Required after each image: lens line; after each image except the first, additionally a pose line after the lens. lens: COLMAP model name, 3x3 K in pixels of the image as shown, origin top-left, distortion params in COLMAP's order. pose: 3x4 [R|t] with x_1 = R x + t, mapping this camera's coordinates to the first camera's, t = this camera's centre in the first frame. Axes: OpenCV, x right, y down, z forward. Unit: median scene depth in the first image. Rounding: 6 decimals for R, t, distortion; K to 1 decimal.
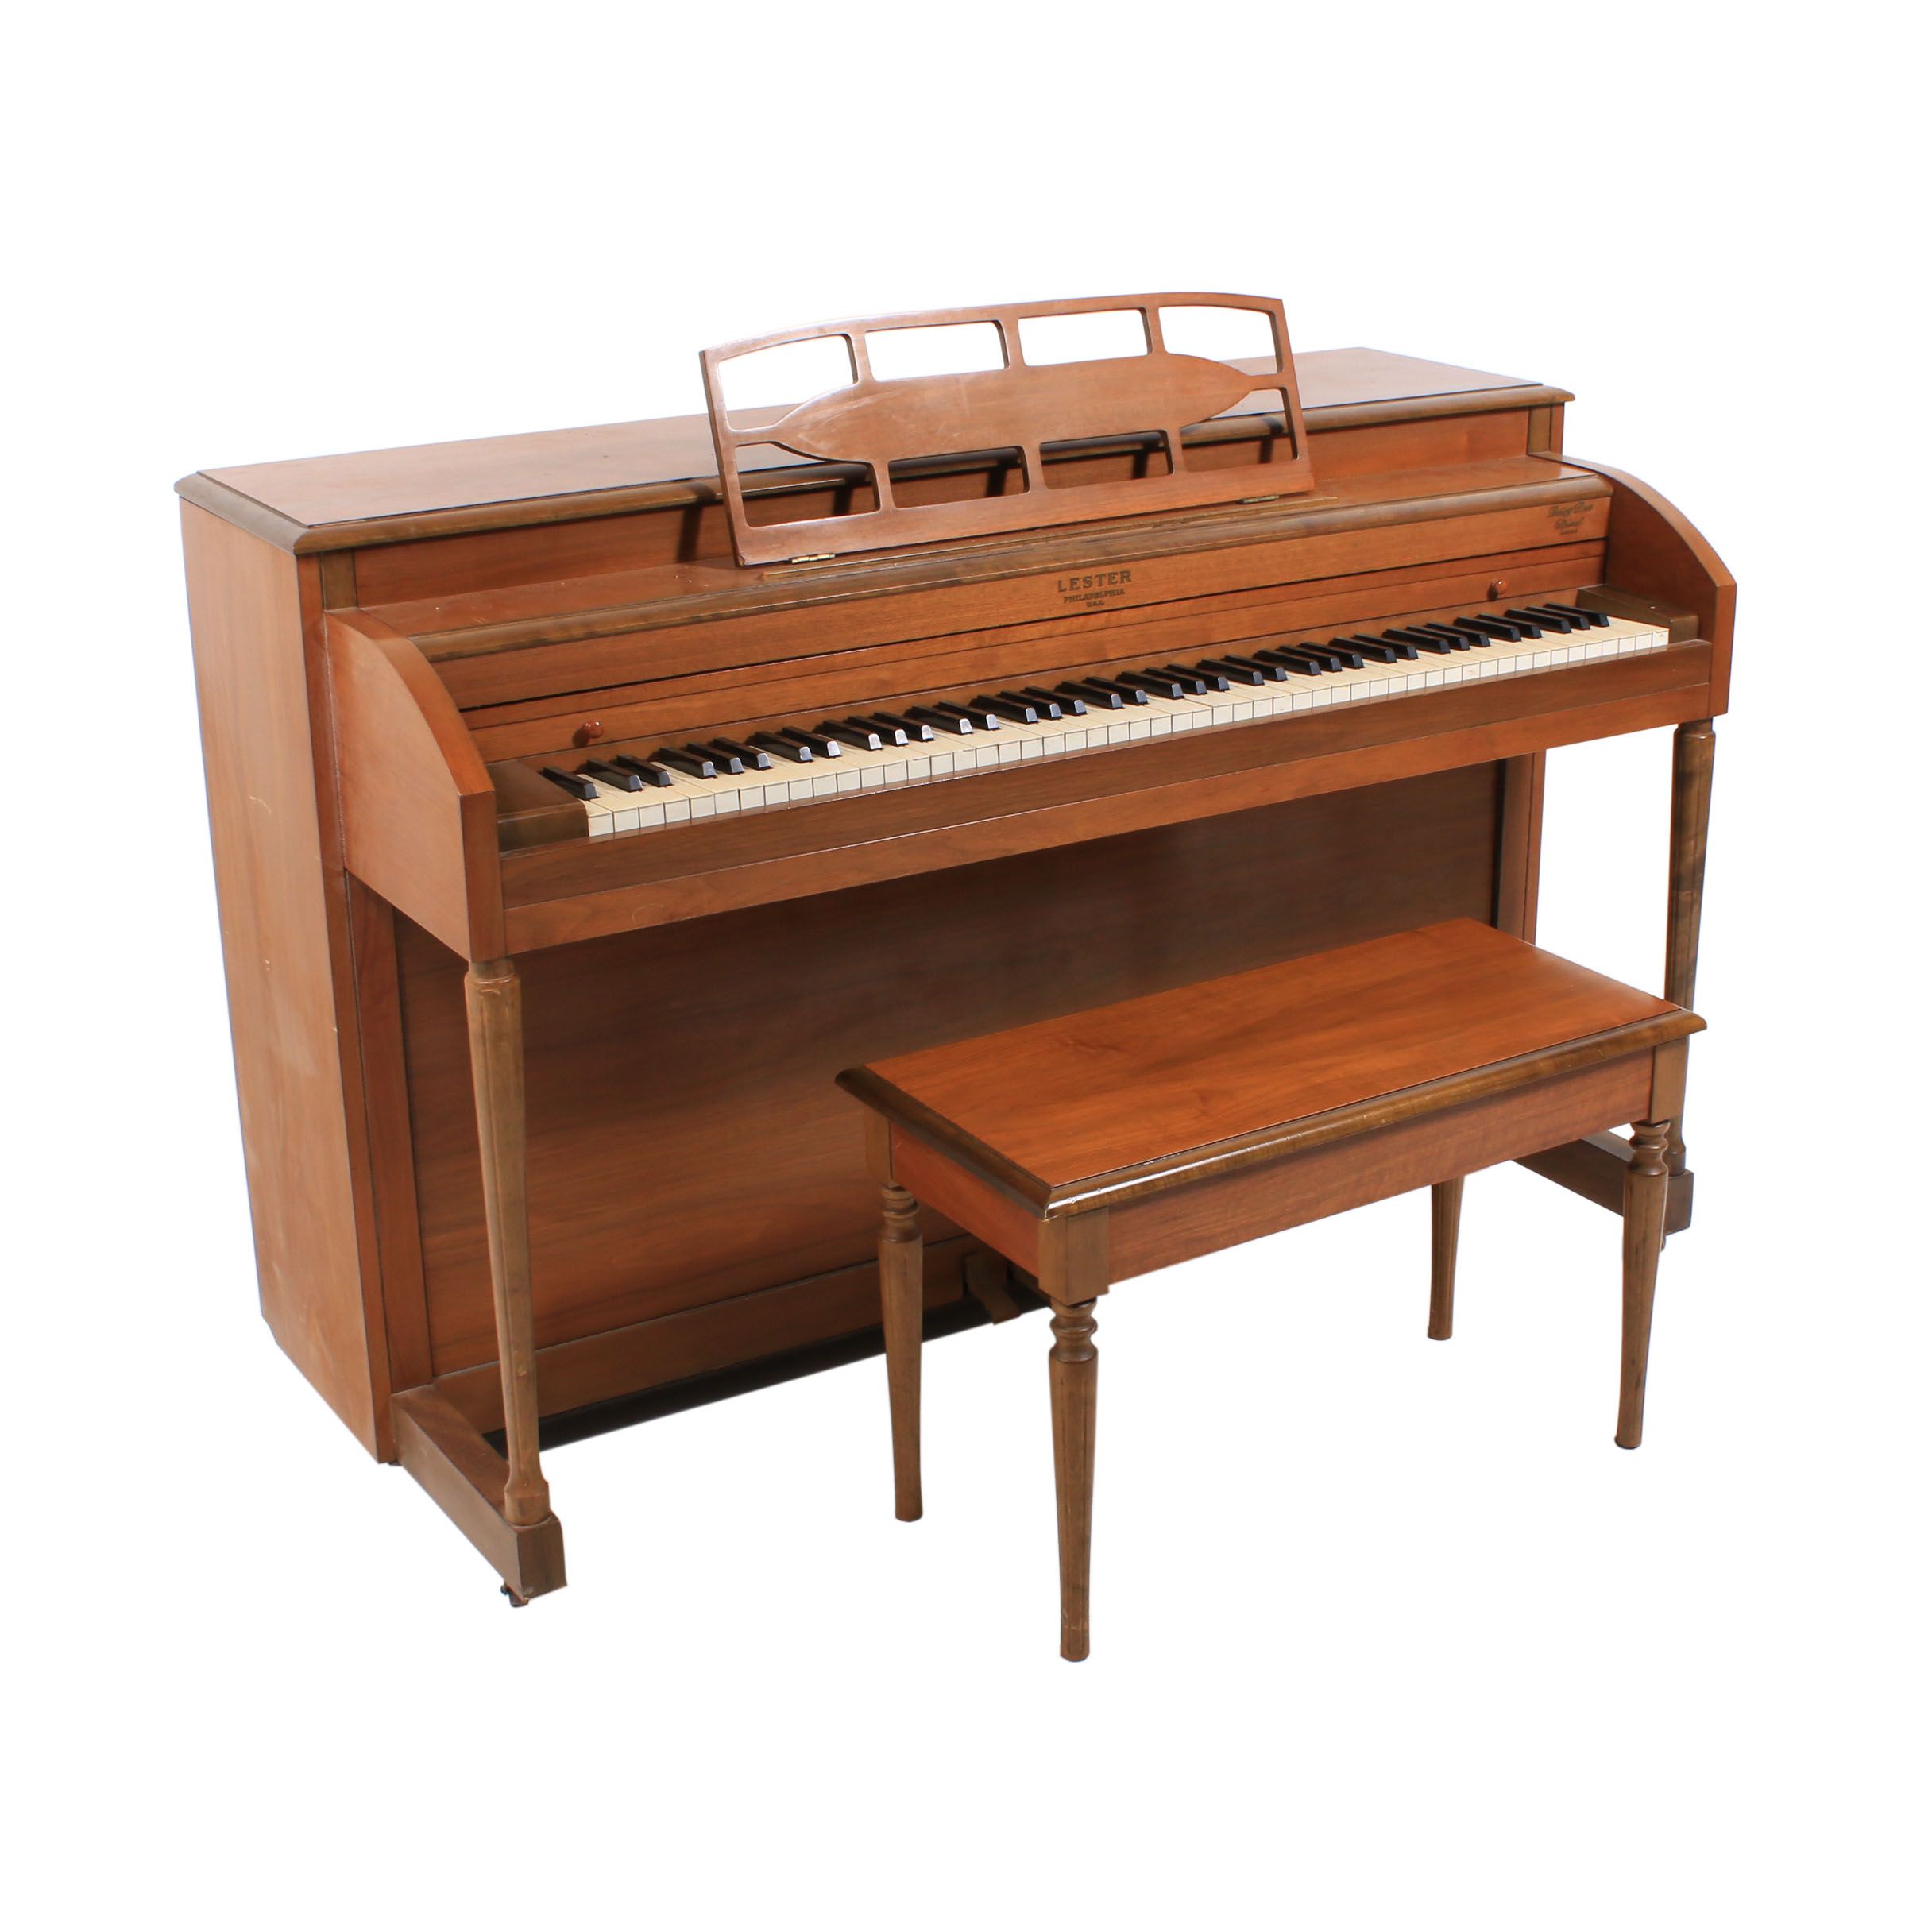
lens RADIAL K [[2956.8, 0, 966.0], [0, 2956.8, 966.0], [0, 0, 1]] dist [-0.061328, -0.063743]
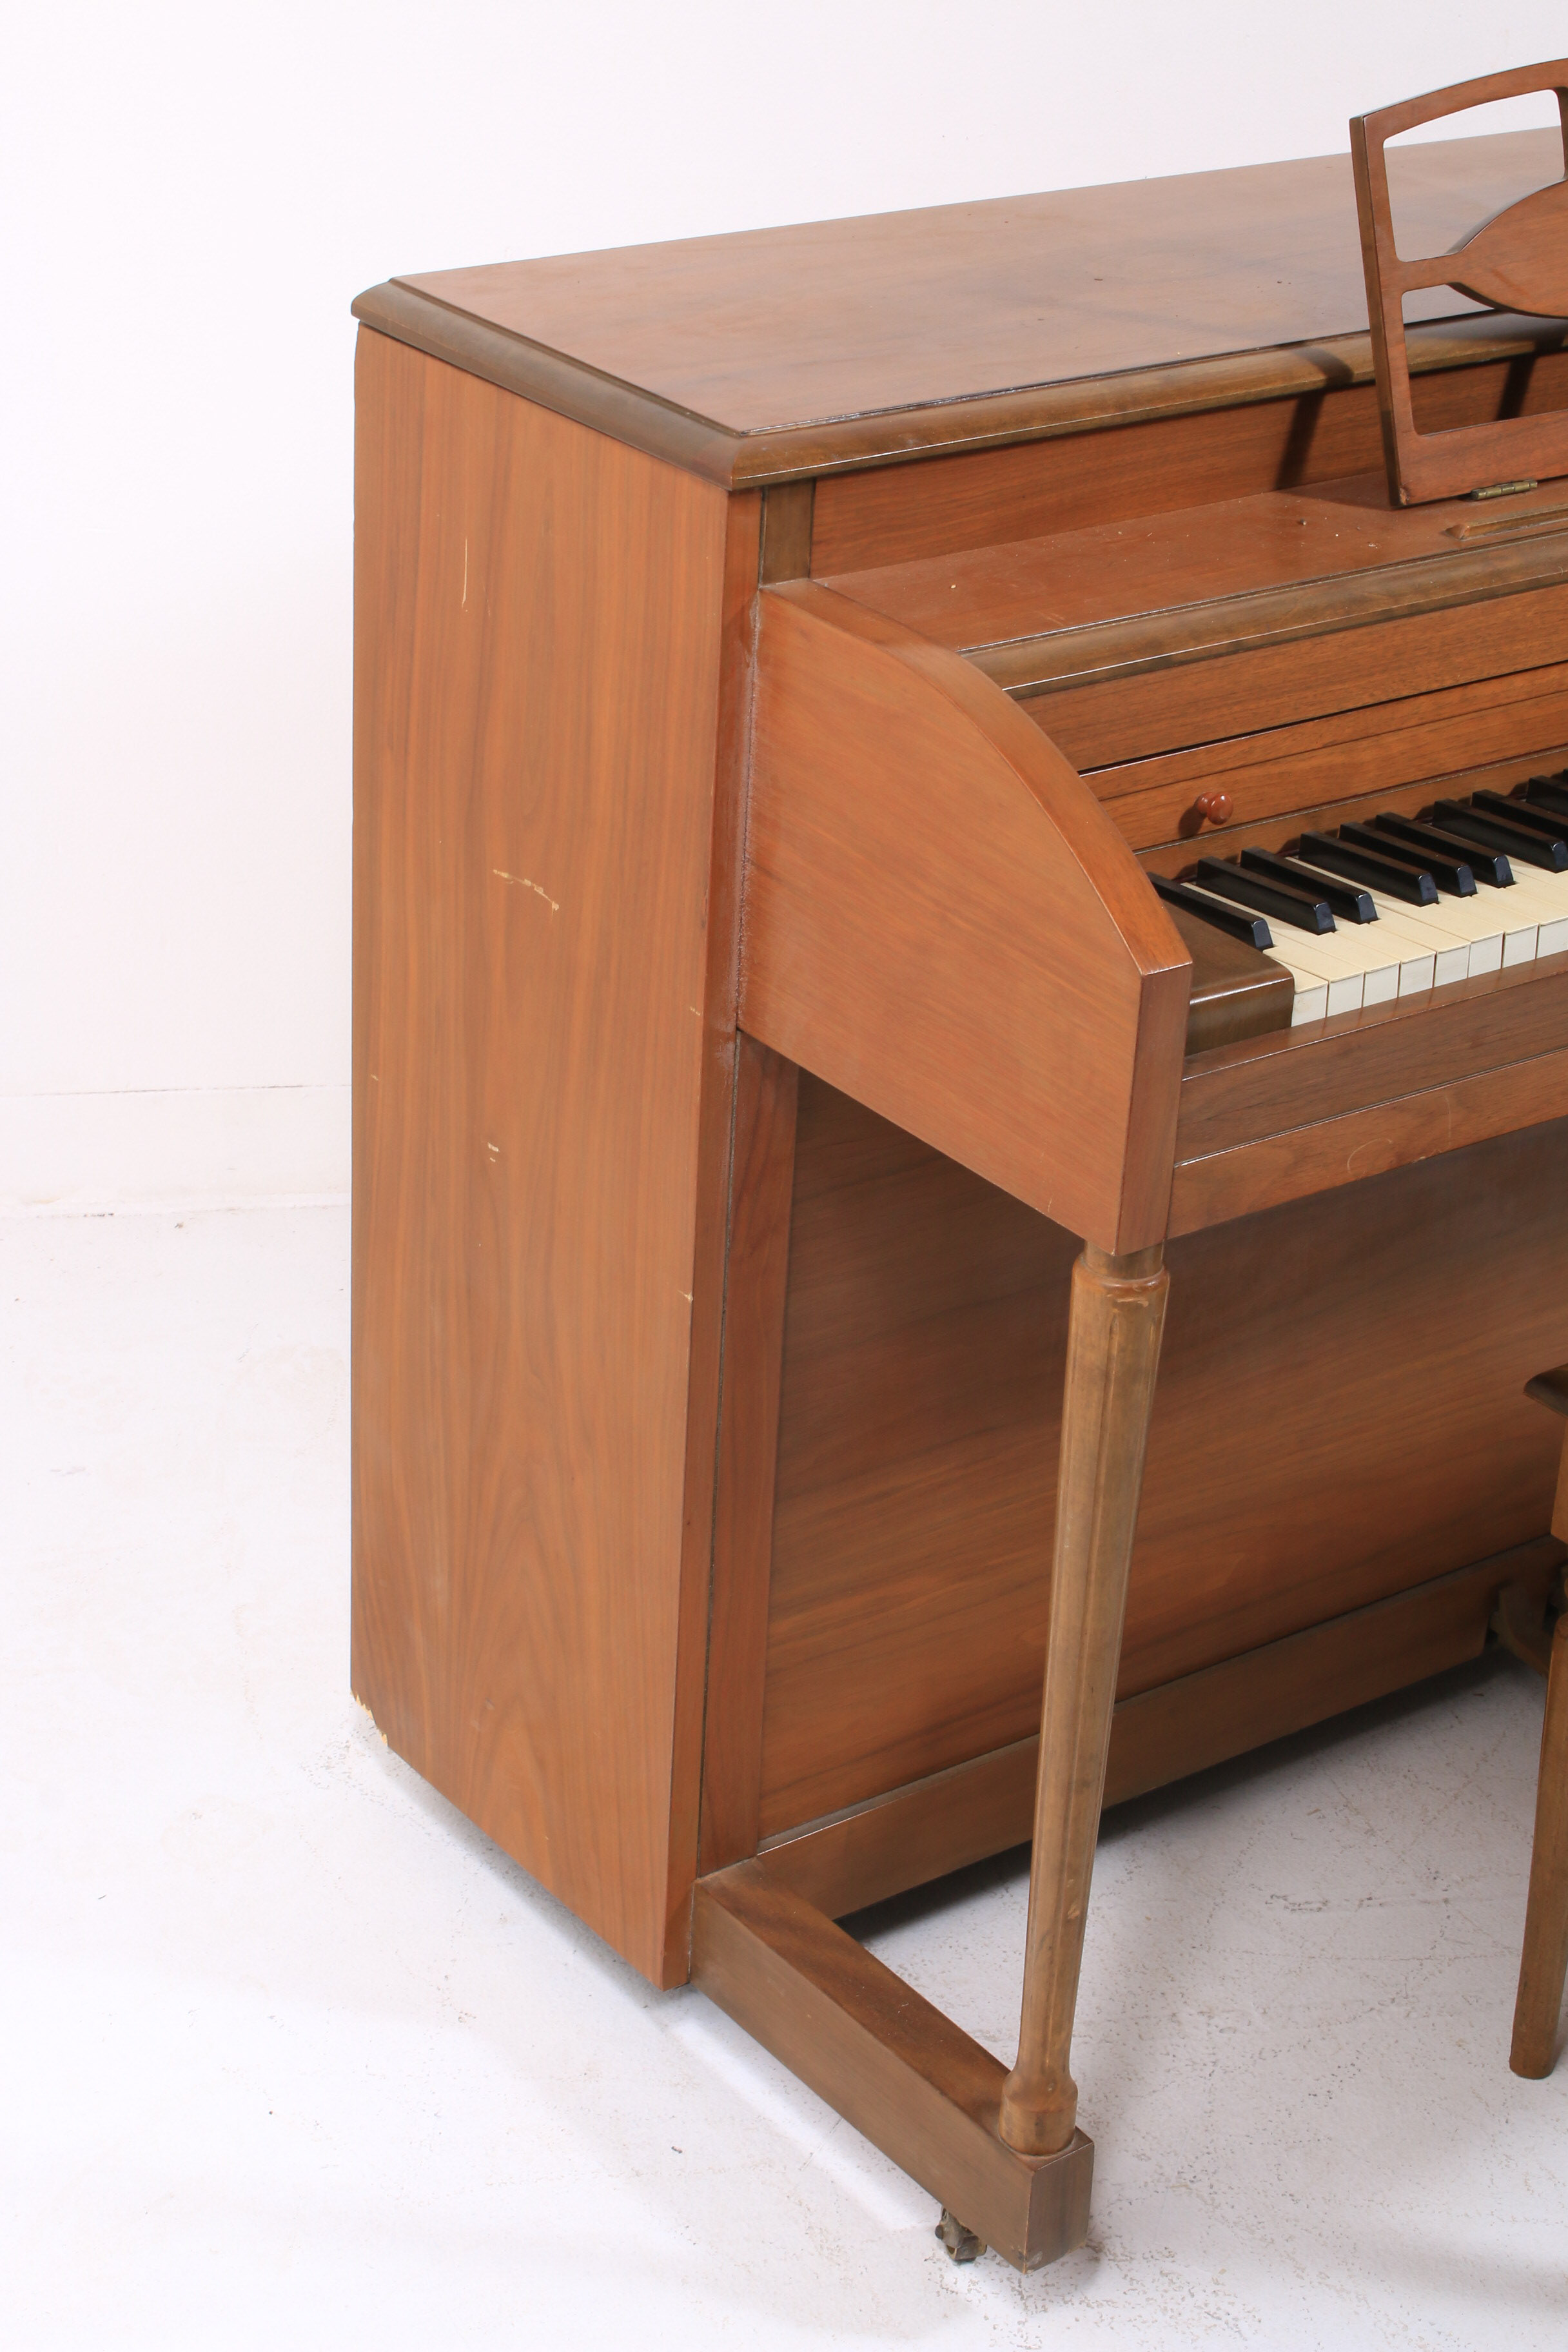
lens RADIAL K [[4234.5, 0, 784.0], [0, 4234.5, 1176.0], [0, 0, 1]] dist [0.028809, 0.306750]
pose [[0.993298, 0.012692, 0.114880, -0.298426], [-0.025455, 0.993570, 0.110319, -0.096262], [-0.112741, -0.112504, 0.987235, 0.187014]]
